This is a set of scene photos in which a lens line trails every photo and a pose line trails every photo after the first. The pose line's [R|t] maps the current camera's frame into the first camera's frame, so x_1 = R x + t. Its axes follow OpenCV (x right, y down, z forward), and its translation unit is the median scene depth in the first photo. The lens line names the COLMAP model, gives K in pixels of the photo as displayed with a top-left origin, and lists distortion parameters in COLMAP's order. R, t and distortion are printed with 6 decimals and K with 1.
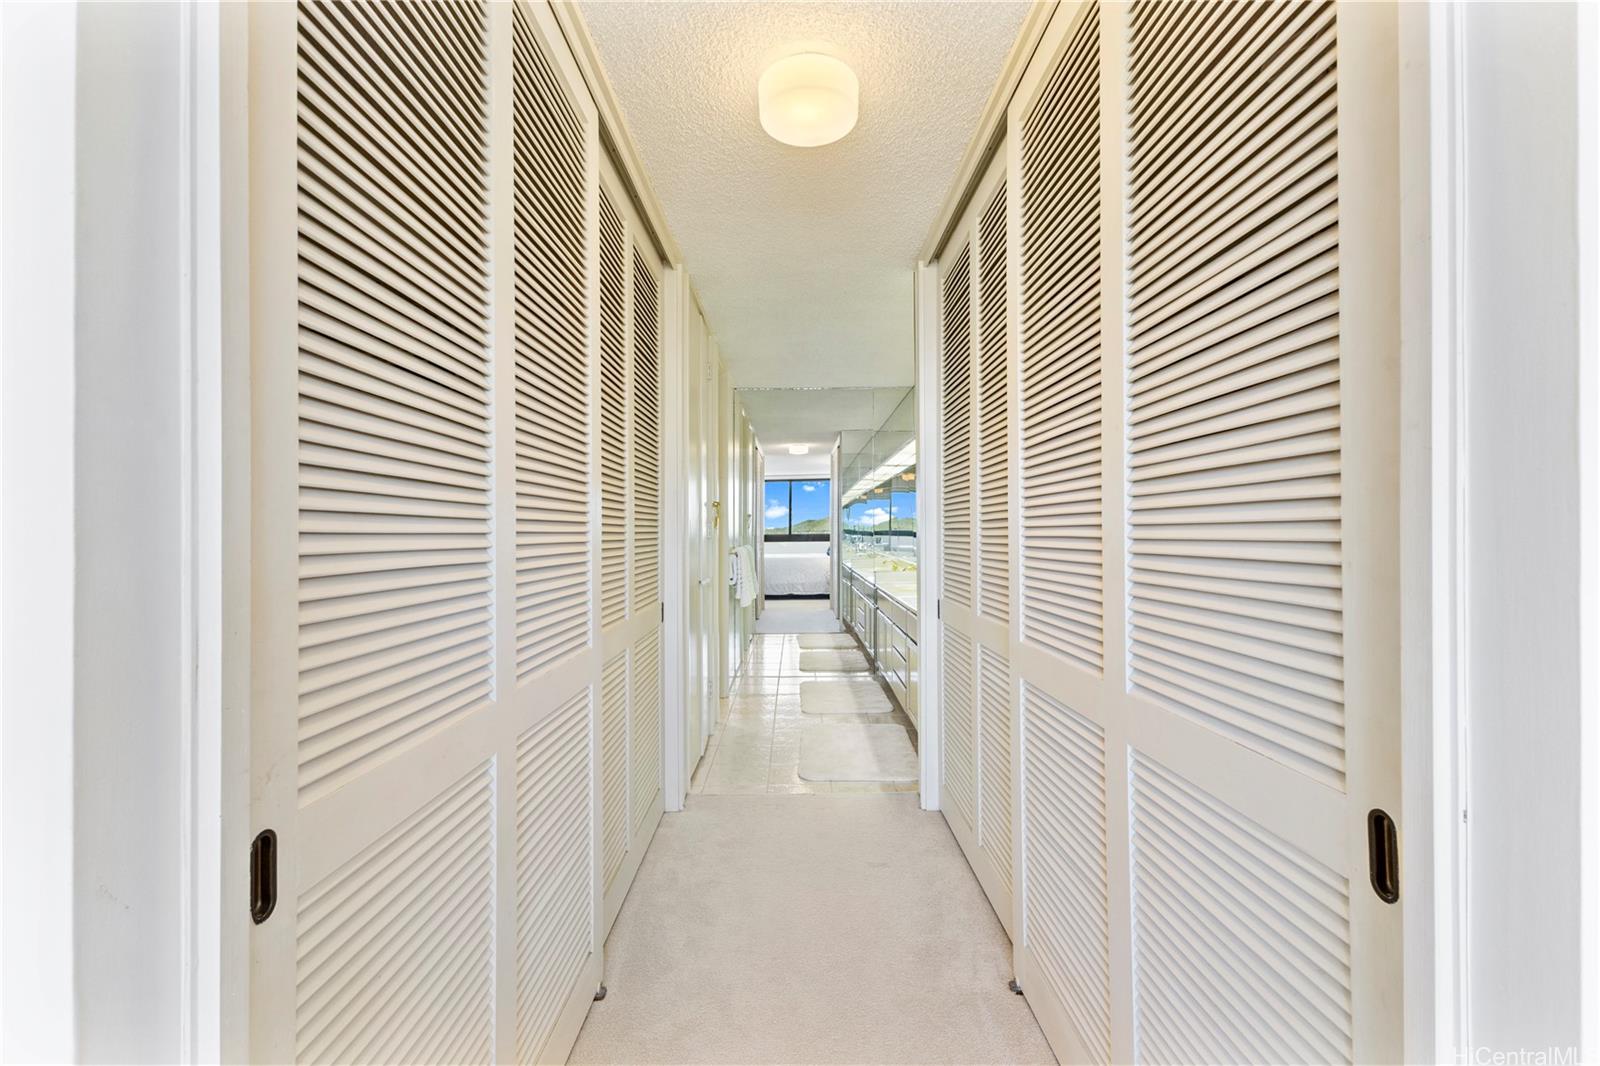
lens RADIAL K [[692.5, 0, 799.0], [0, 692.5, 531.6], [0, 0, 1]] dist [0.001615, -0.000478]
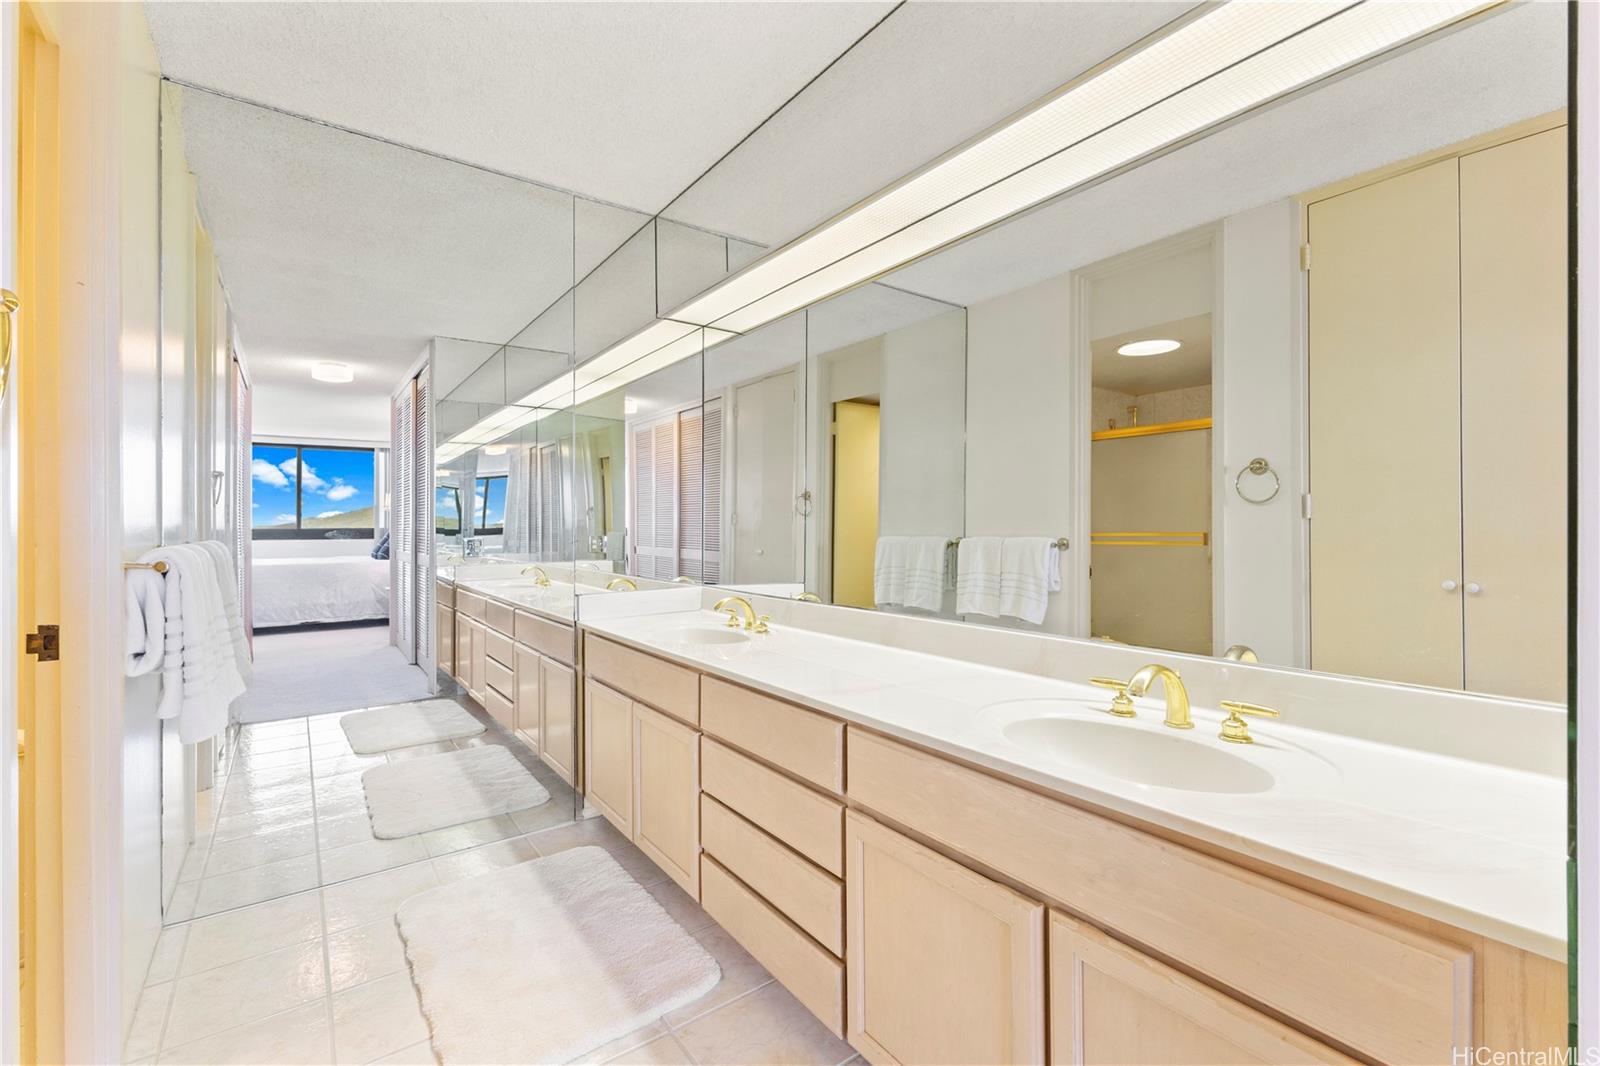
lens RADIAL K [[692.5, 0, 803.7], [0, 692.5, 530.7], [0, 0, 1]] dist [0.001615, -0.000478]
pose [[0.807906, -0.001846, 0.589308, -0.024394], [-0.000157, 0.999994, 0.003348, 0.008577], [-0.589311, -0.002797, 0.807901, 0.340315]]
